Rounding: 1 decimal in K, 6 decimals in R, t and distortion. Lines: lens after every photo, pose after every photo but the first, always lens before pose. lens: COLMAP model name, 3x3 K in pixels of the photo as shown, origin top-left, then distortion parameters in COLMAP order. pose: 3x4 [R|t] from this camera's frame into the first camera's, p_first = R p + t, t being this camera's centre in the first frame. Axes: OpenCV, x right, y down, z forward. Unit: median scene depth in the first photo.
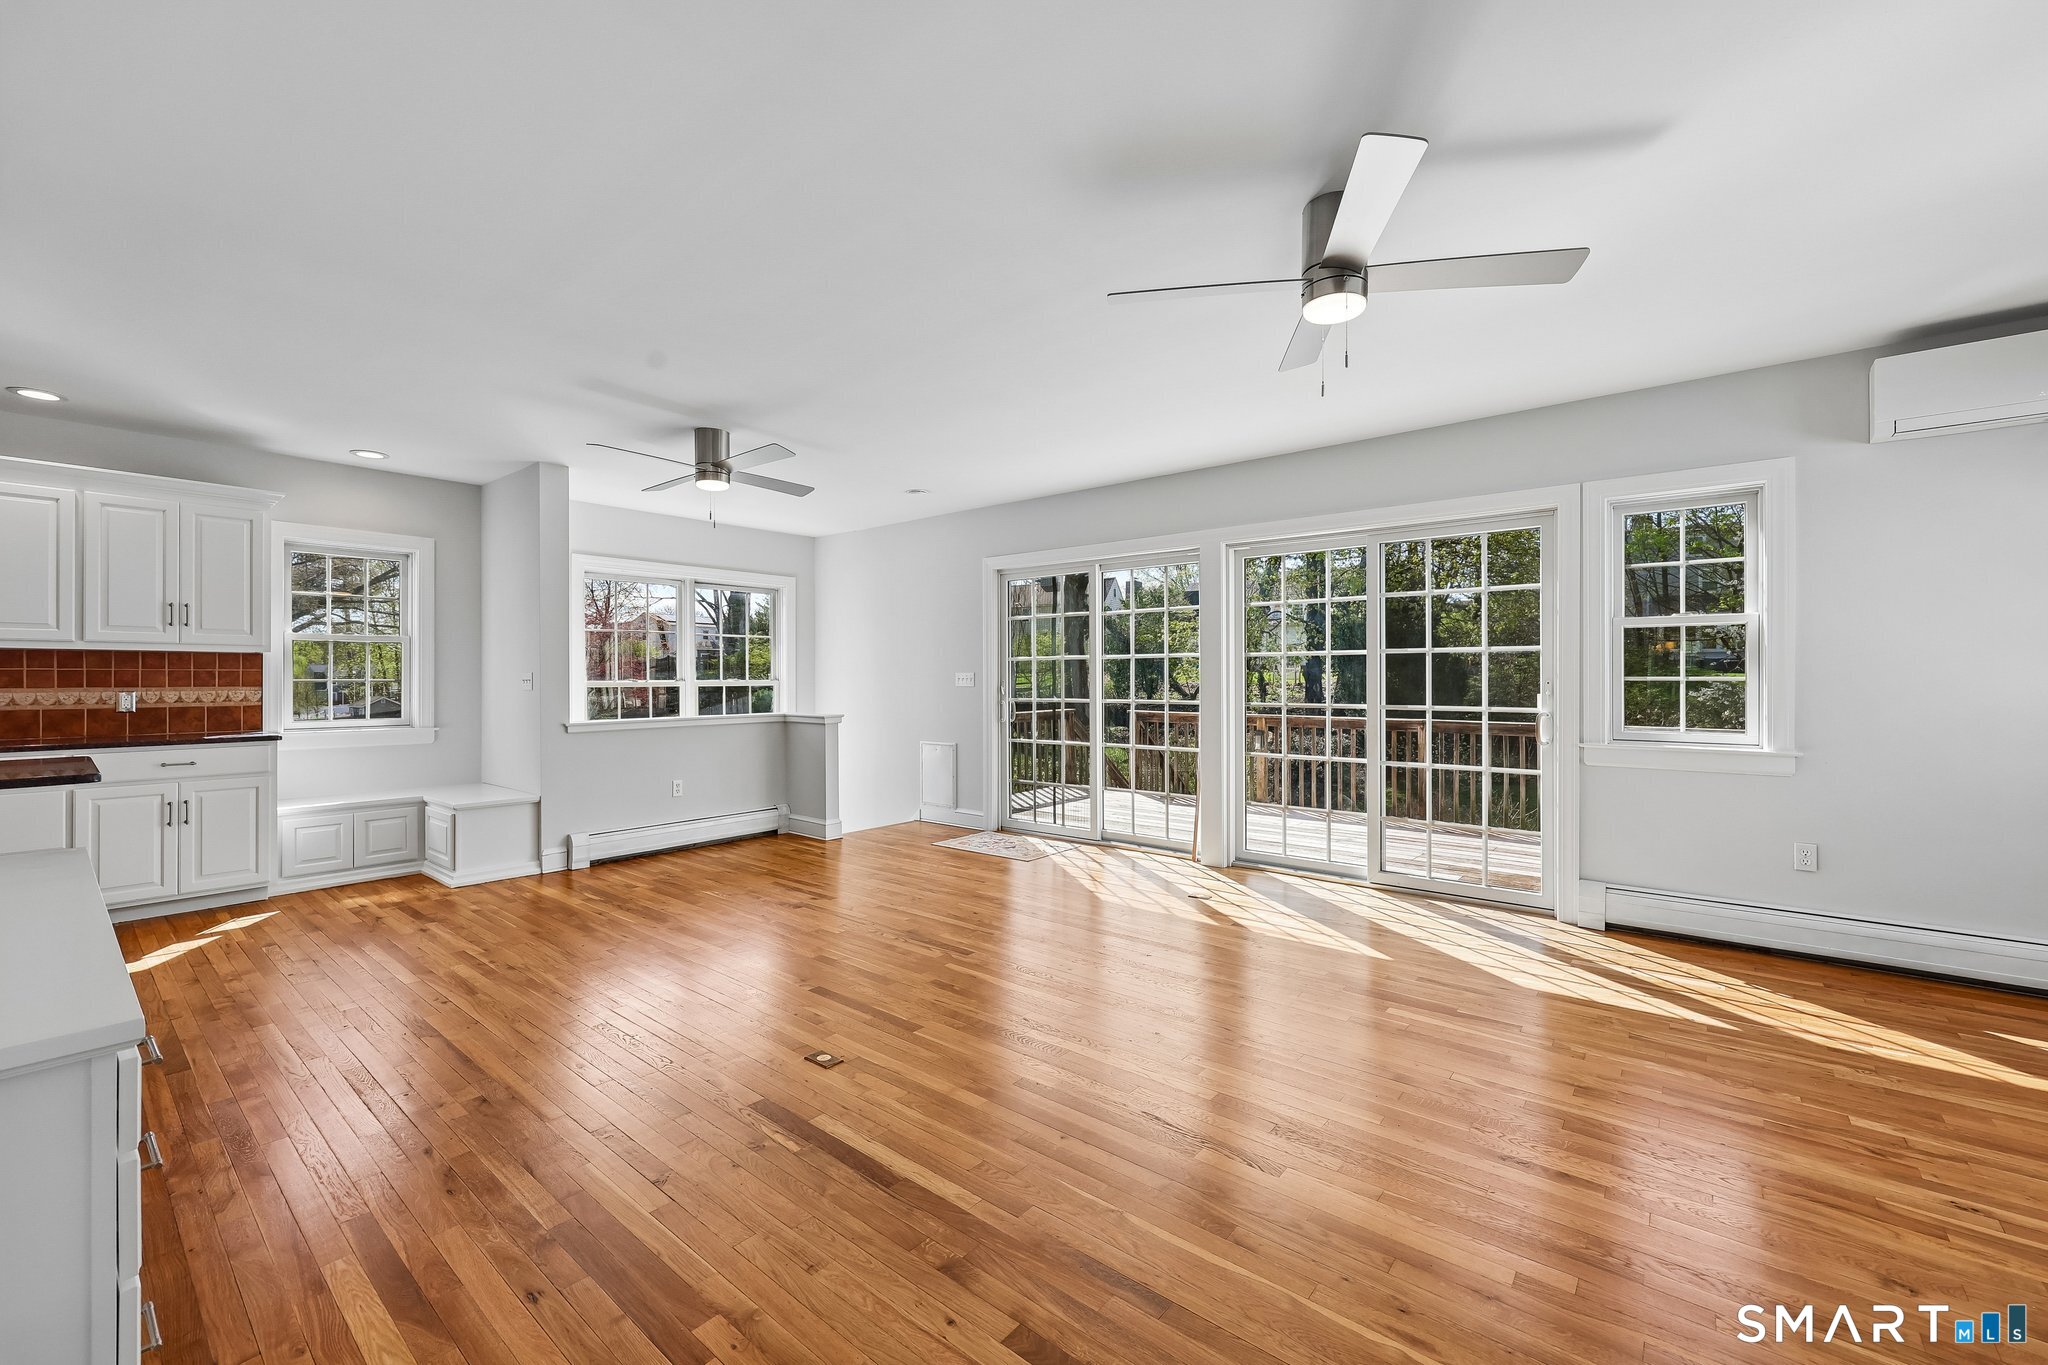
lens RADIAL K [[831.8, 0, 1034.3], [0, 831.8, 679.1], [0, 0, 1]] dist [0.001284, 0.000005]
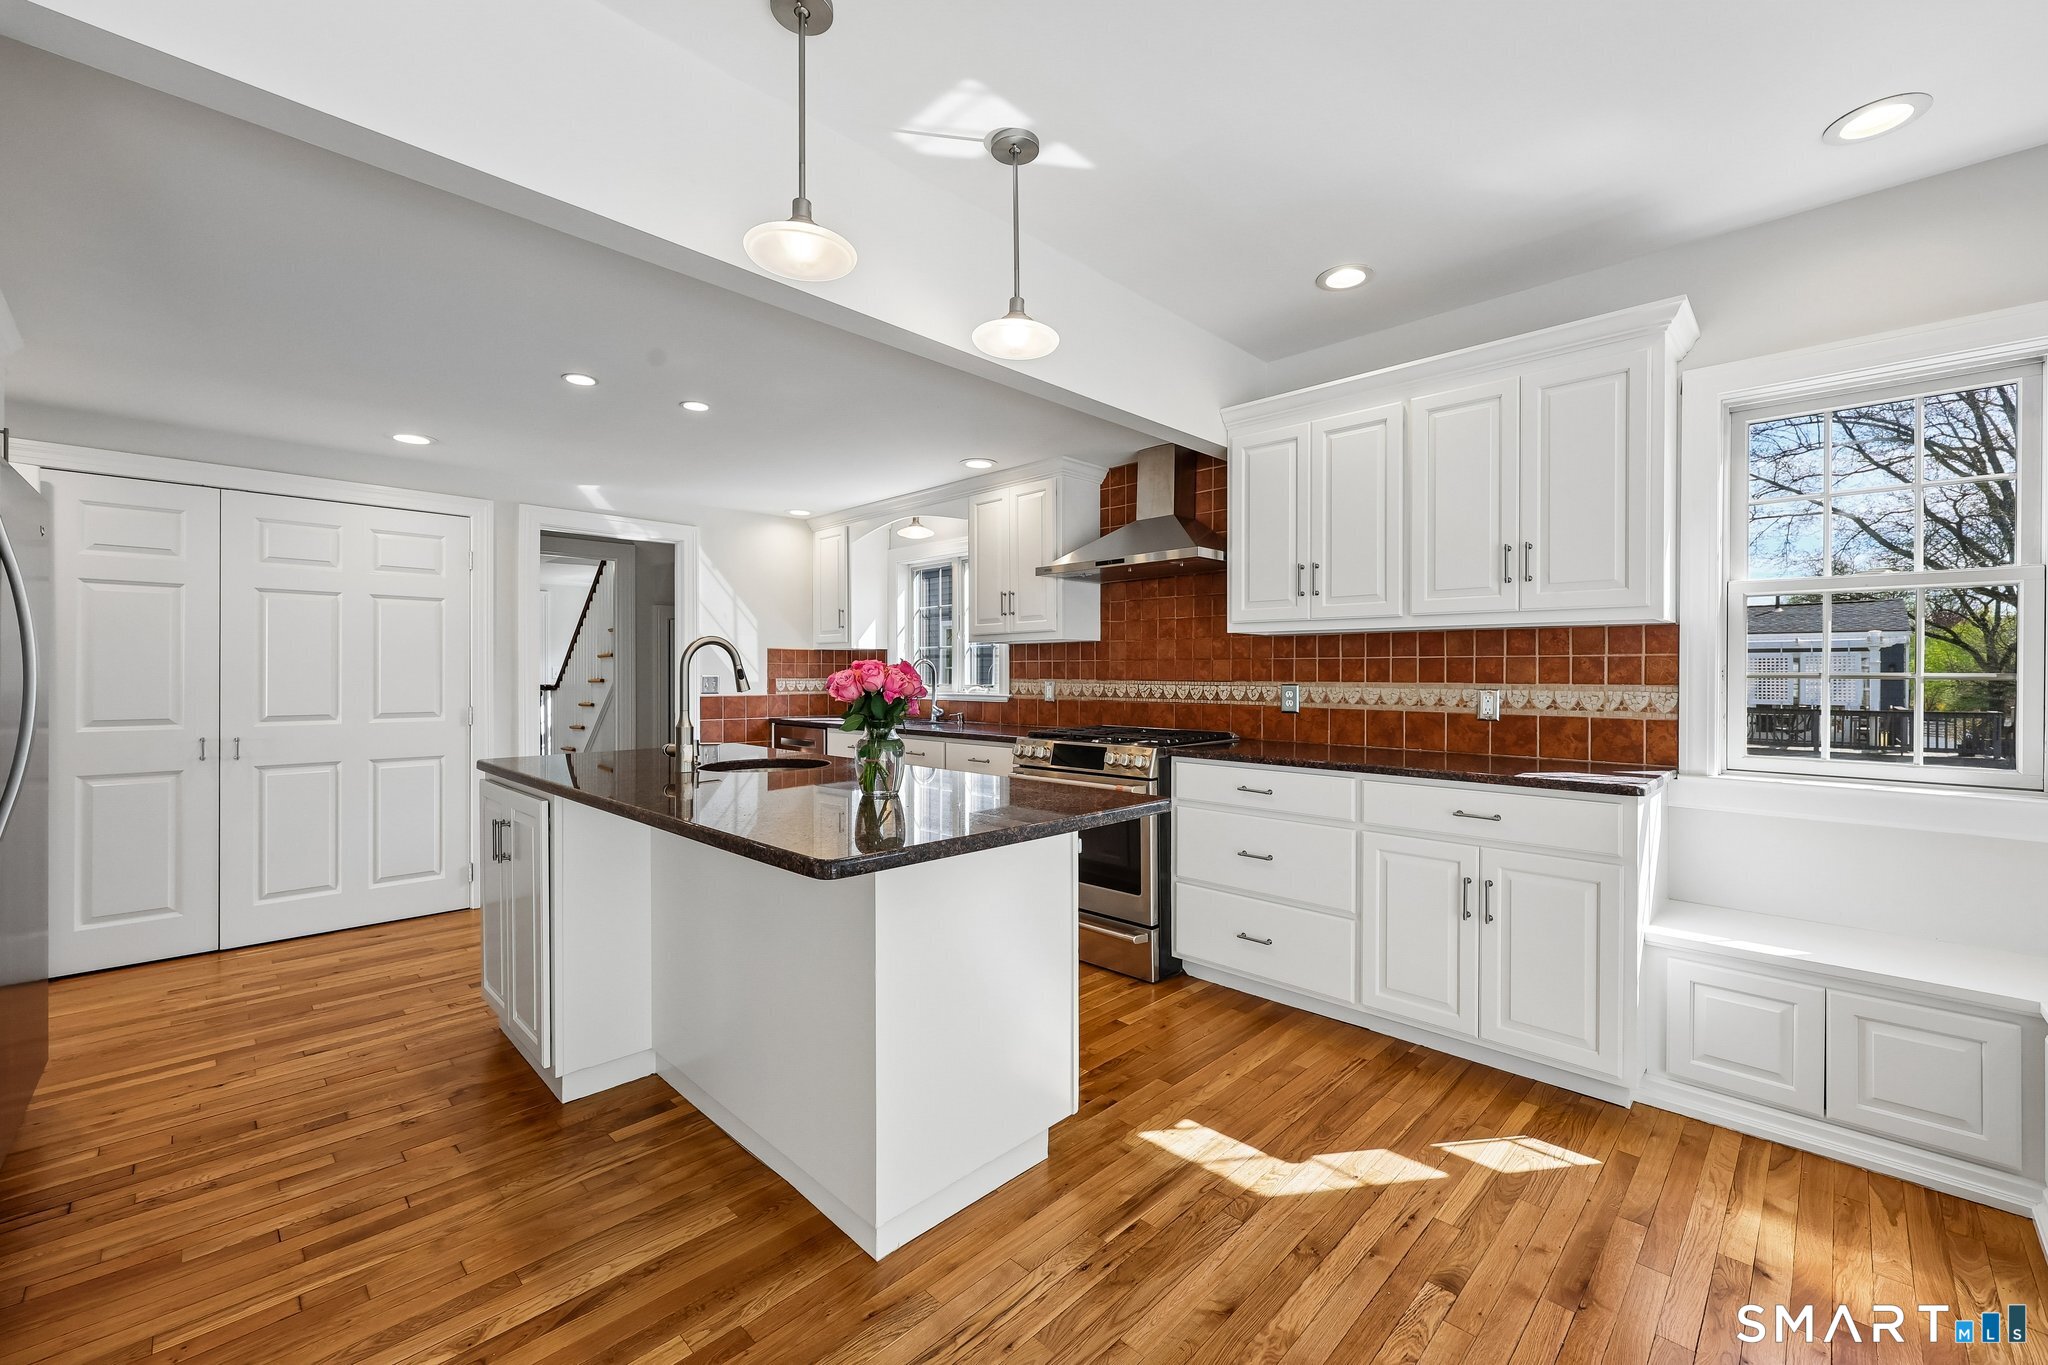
lens RADIAL K [[831.8, 0, 1032.7], [0, 831.8, 668.8], [0, 0, 1]] dist [0.001284, 0.000005]
pose [[-0.080716, -0.001458, -0.996736, -0.386598], [-0.003662, 0.999993, -0.001166, 0.000393], [0.996730, 0.003556, -0.080720, 0.674096]]
